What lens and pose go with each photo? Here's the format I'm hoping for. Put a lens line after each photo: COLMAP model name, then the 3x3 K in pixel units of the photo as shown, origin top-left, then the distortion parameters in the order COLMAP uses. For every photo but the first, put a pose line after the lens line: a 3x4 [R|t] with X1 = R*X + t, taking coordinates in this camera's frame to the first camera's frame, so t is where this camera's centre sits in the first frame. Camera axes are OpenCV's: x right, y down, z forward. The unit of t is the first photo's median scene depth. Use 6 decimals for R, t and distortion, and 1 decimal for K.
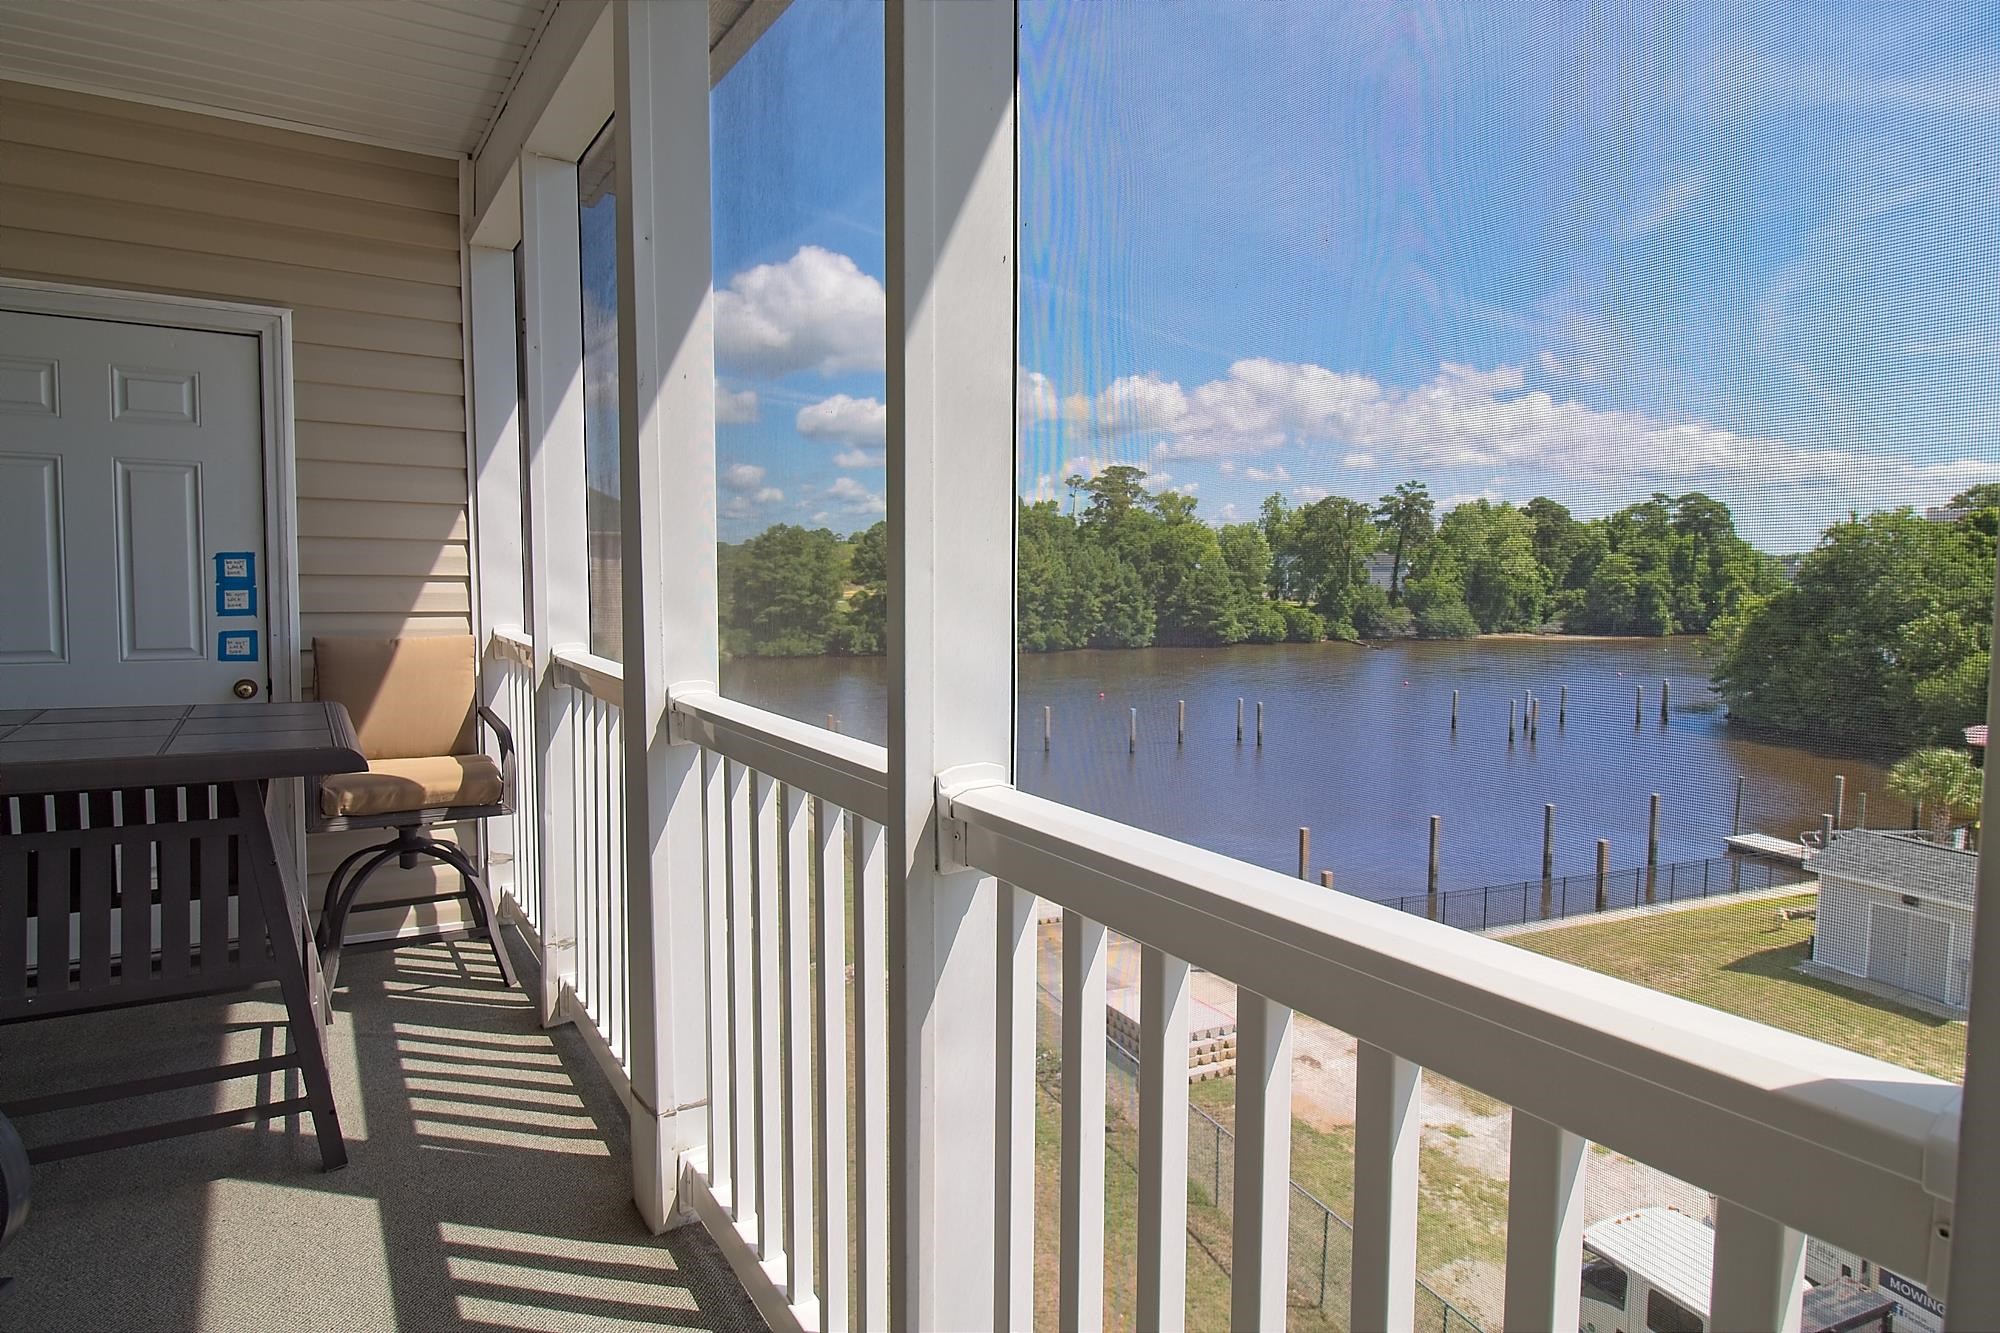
lens RADIAL K [[1096.7, 0, 1007.7], [0, 1096.7, 638.0], [0, 0, 1]] dist [0.010022, -0.014623]
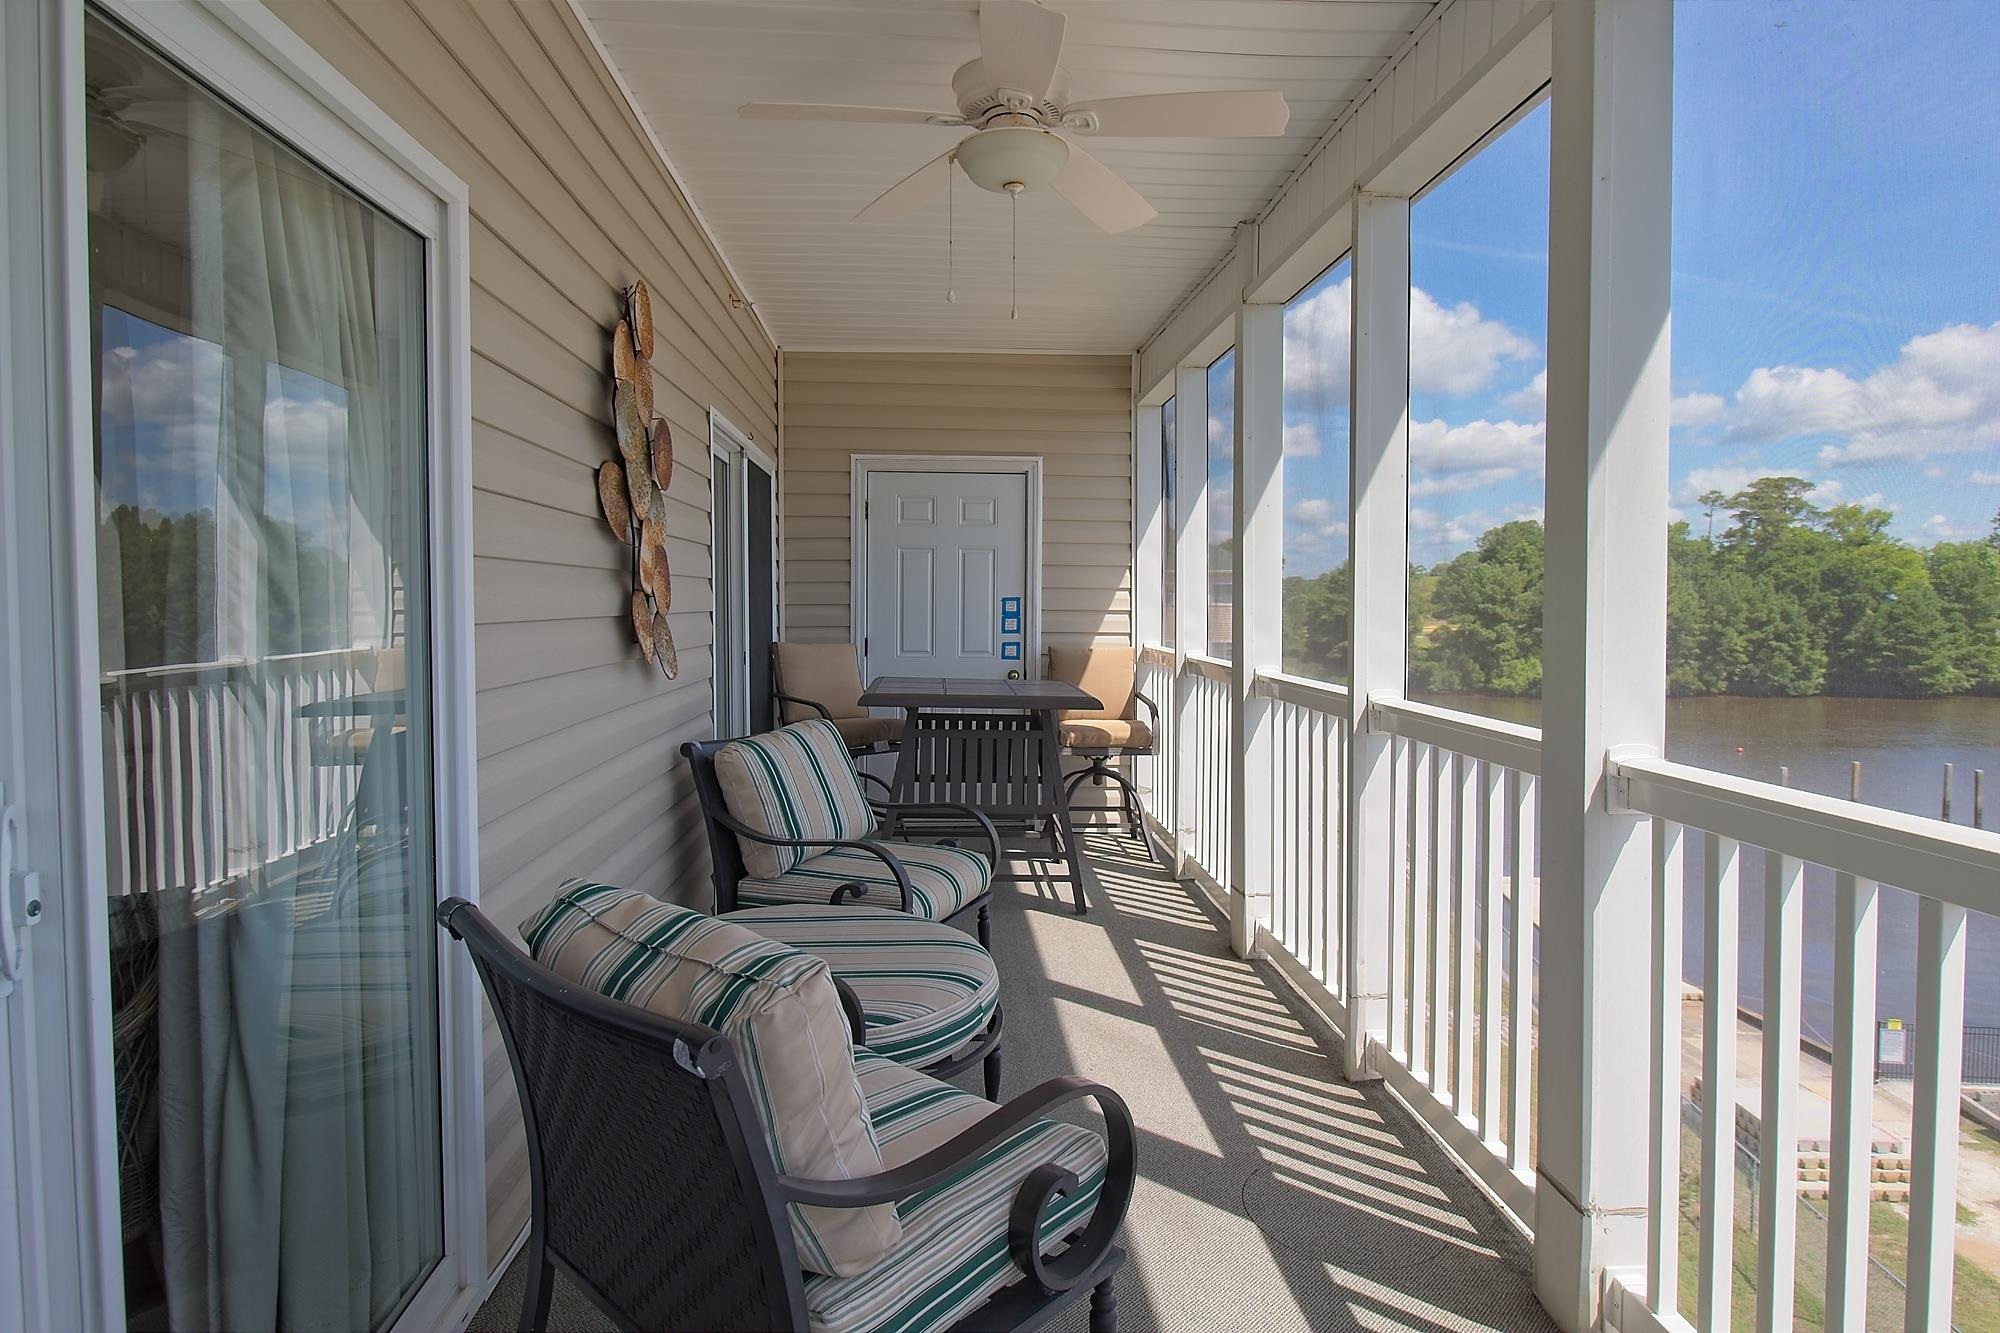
lens RADIAL K [[1169.5, 0, 997.9], [0, 1169.5, 642.4], [0, 0, 1]] dist [0.006922, -0.002595]
pose [[0.875191, 0.011164, -0.483649, 0.026114], [-0.025142, 0.999432, -0.022426, 0.005253], [0.483124, 0.031787, 0.874975, -0.092178]]
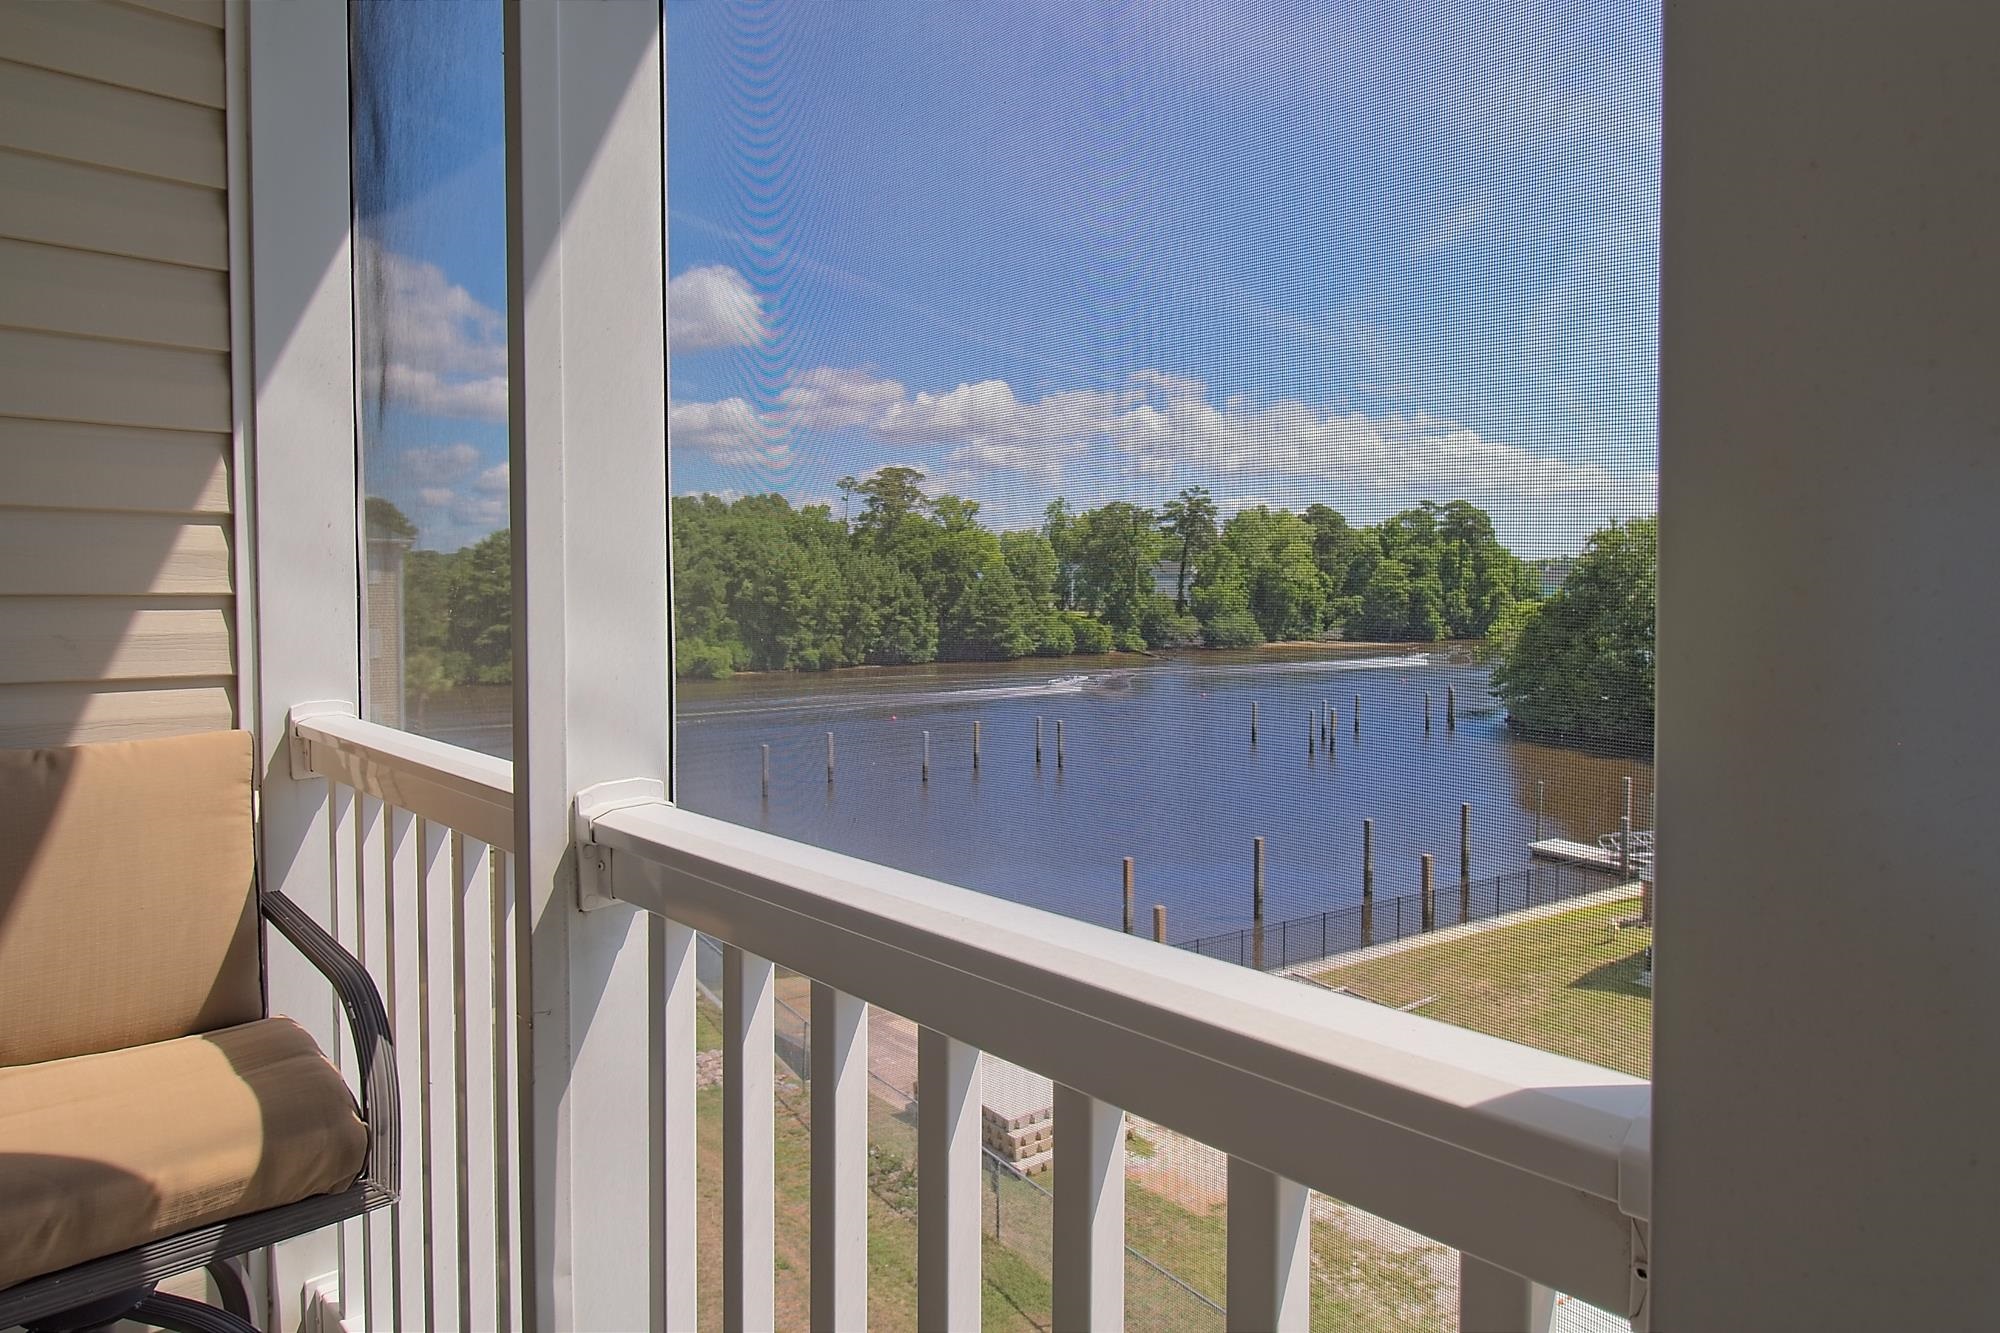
lens RADIAL K [[1158.9, 0, 984.8], [0, 1158.9, 602.8], [0, 0, 1]] dist [0.002829, -0.009734]
pose [[0.979978, -0.010566, 0.198824, -0.045118], [0.018953, 0.999007, -0.040327, -0.004538], [-0.198200, 0.043288, 0.979205, 0.076035]]
